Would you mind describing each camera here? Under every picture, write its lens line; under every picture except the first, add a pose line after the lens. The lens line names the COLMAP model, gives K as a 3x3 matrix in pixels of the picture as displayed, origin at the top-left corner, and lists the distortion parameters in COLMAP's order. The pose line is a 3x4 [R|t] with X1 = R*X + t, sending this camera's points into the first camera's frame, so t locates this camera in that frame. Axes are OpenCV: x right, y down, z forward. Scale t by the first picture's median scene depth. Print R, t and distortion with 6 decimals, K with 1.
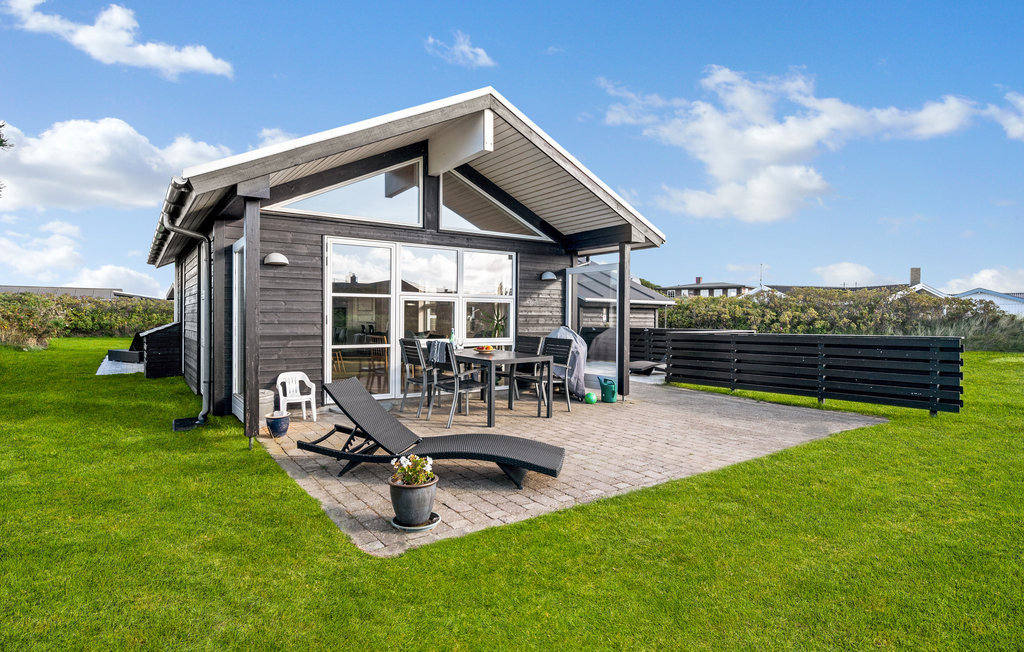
lens RADIAL K [[561.7, 0, 511.3], [0, 561.7, 324.2], [0, 0, 1]] dist [-0.000249, 0.000002]
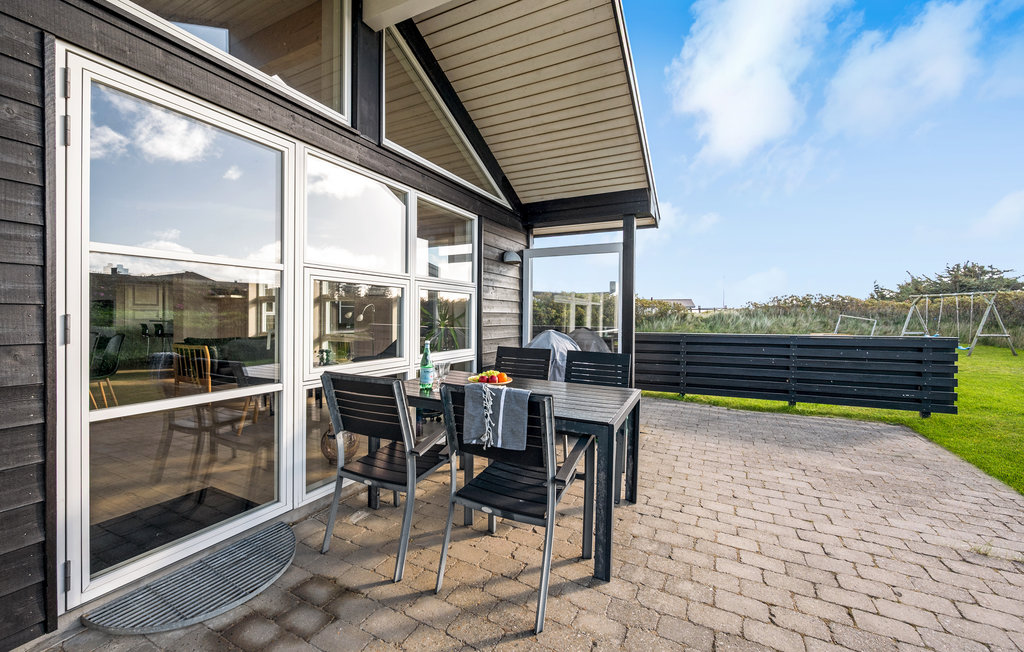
lens RADIAL K [[410.5, 0, 512.1], [0, 410.5, 321.1], [0, 0, 1]] dist [-0.003349, -0.000045]
pose [[0.877379, -0.006216, 0.479758, -0.196698], [0.002293, 0.999959, 0.008762, -0.011987], [-0.479793, -0.006587, 0.877357, 0.607597]]
